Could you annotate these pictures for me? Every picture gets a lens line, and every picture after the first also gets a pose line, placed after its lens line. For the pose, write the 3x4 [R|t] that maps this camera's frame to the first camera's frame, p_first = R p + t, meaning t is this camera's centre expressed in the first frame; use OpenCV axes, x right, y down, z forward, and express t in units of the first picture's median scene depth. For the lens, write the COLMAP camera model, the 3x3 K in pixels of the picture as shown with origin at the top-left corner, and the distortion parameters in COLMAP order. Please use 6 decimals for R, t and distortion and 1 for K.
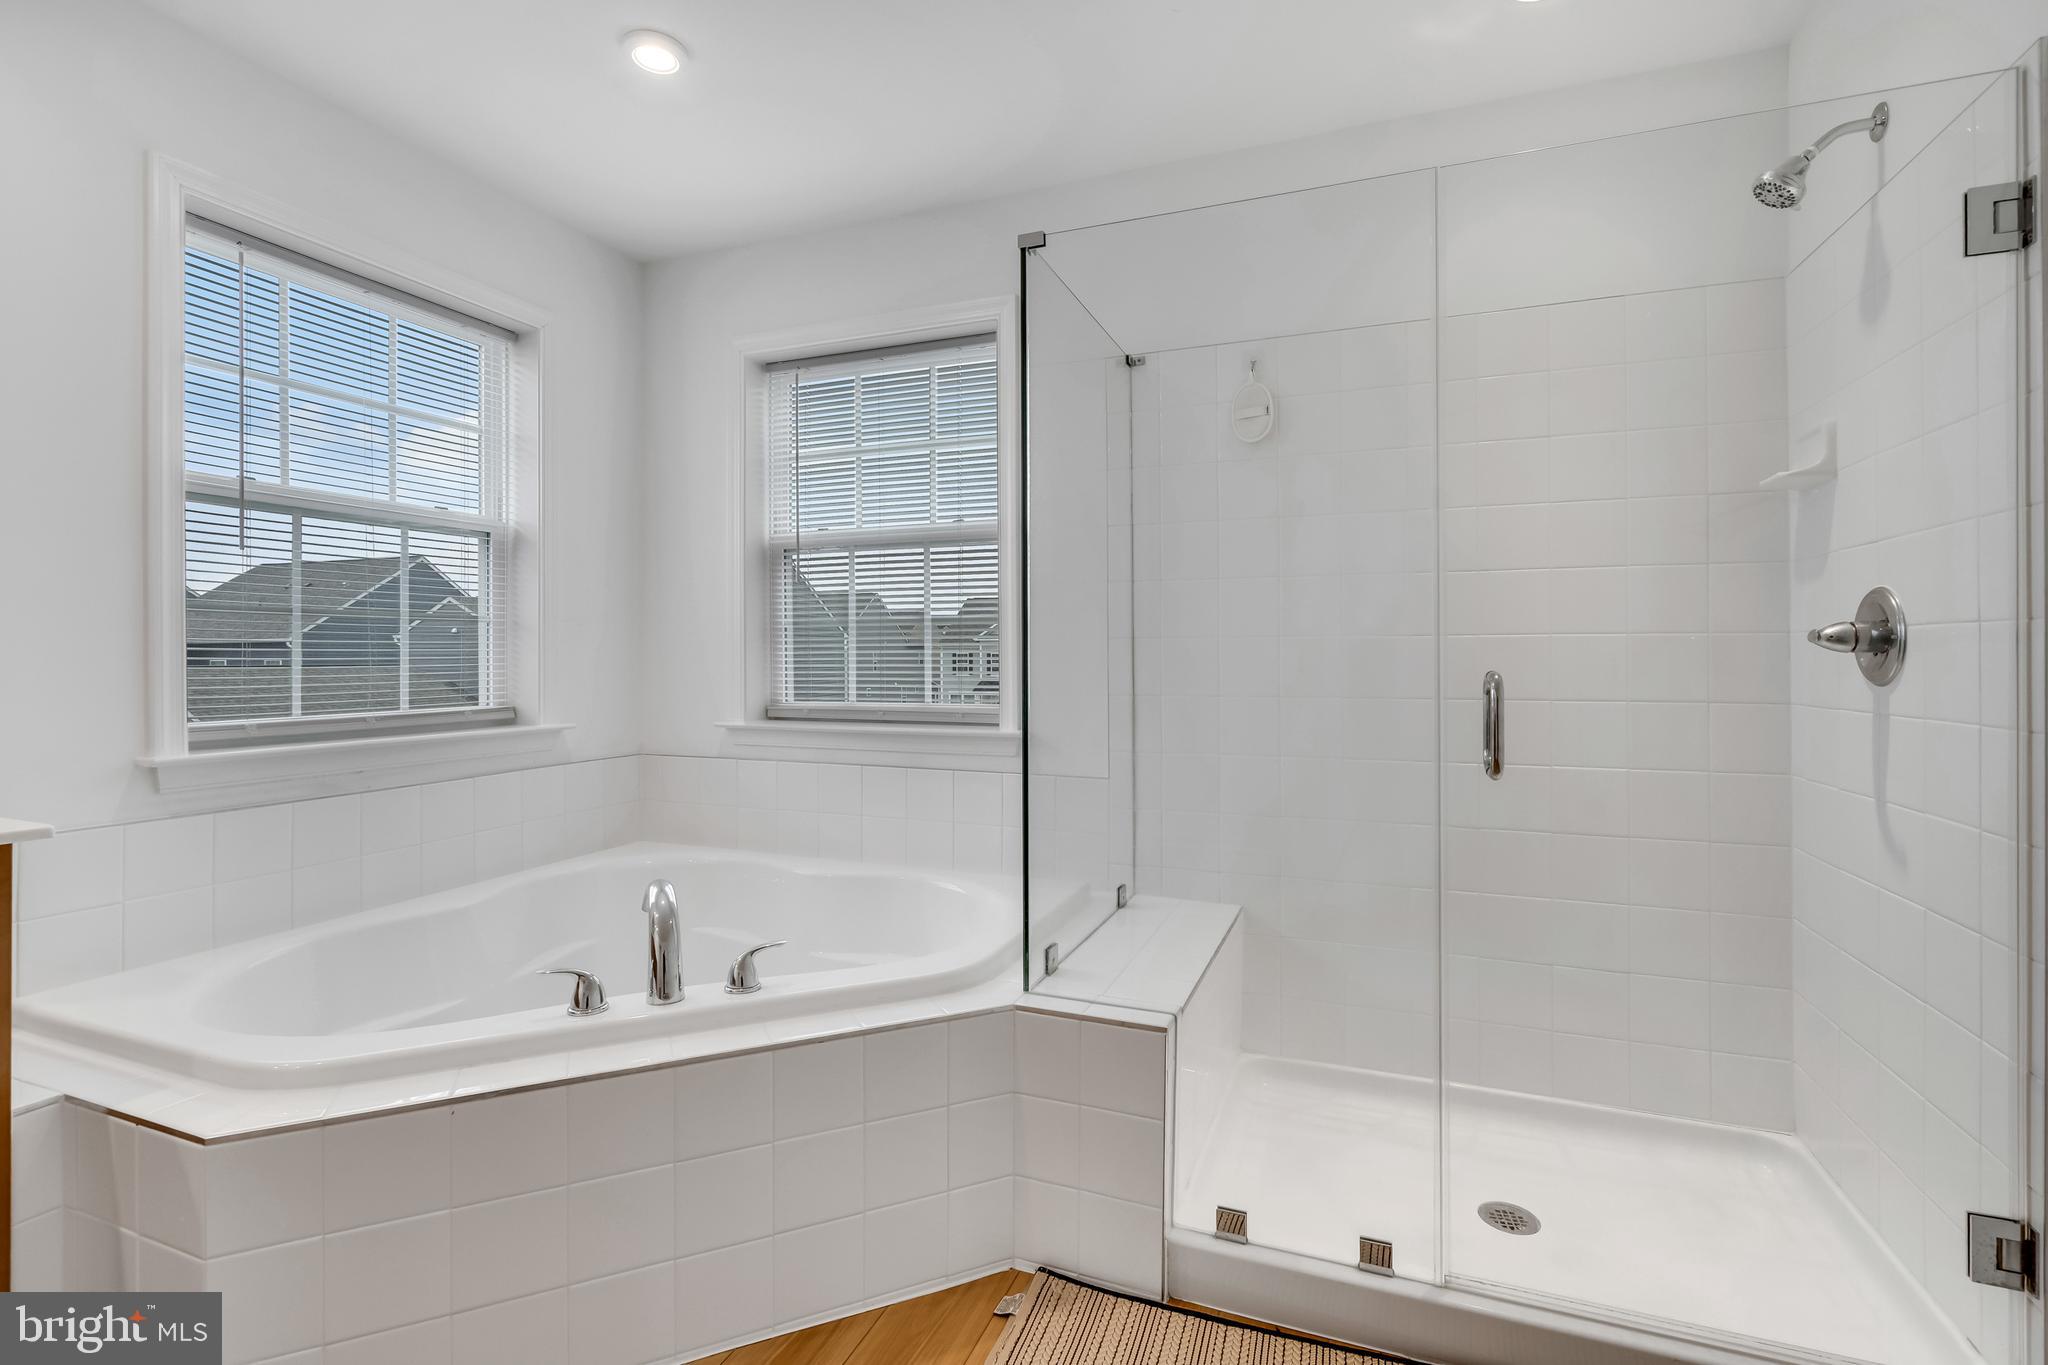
lens RADIAL K [[944.6, 0, 1023.6], [0, 944.6, 667.1], [0, 0, 1]] dist [0.005732, -0.000937]
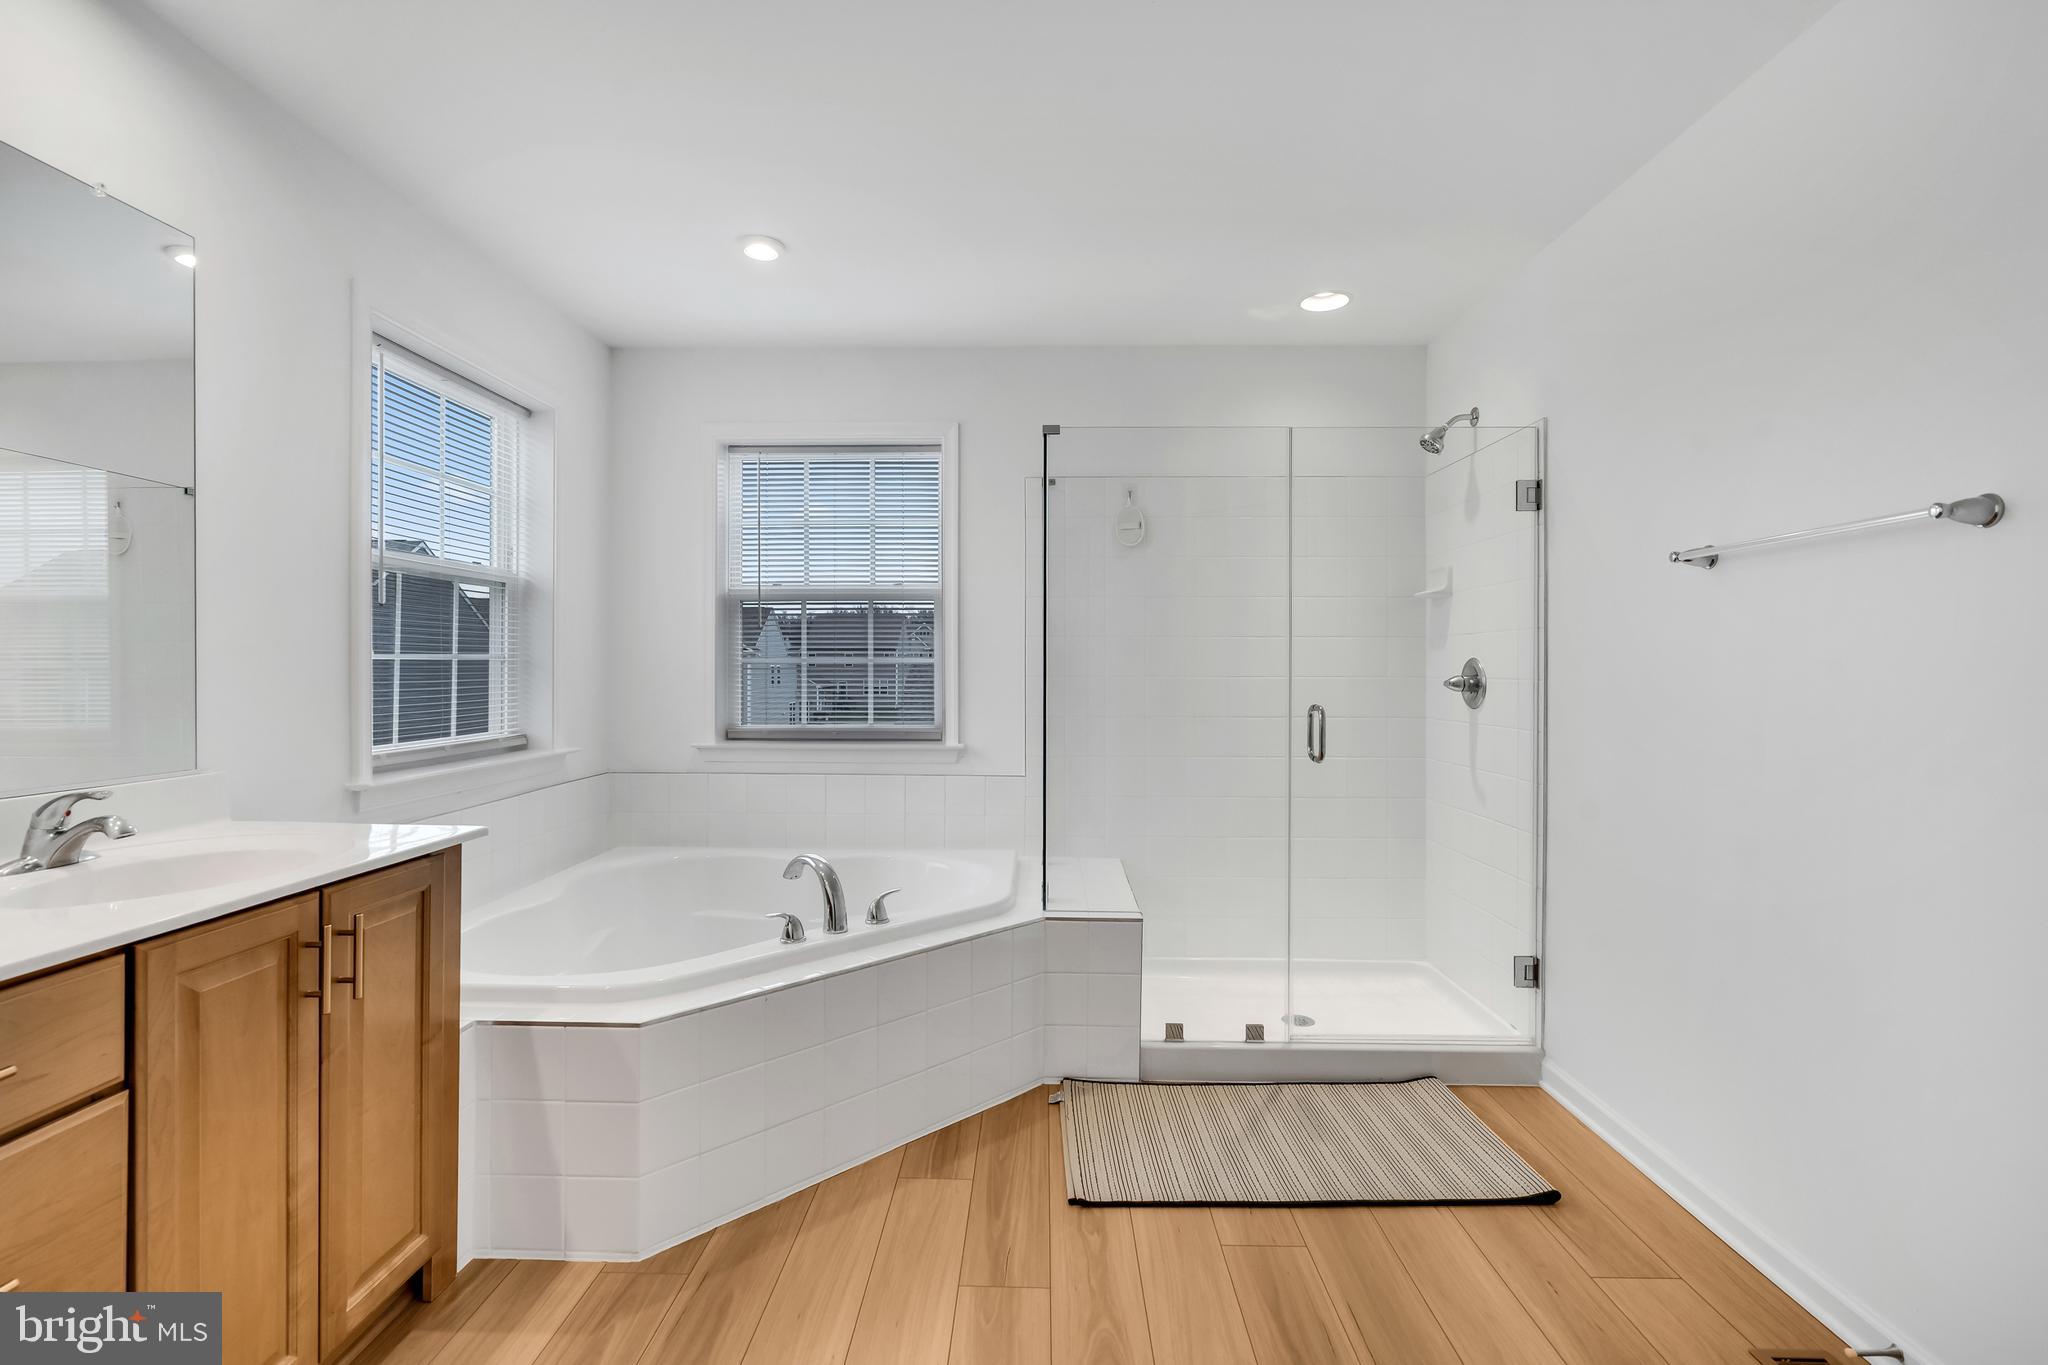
lens RADIAL K [[944.6, 0, 1025.8], [0, 944.6, 689.5], [0, 0, 1]] dist [0.005732, -0.000937]
pose [[0.937543, -0.004778, 0.347836, -0.605318], [0.000929, 0.999936, 0.011234, -0.040819], [-0.347868, -0.010209, 0.937488, -0.475407]]
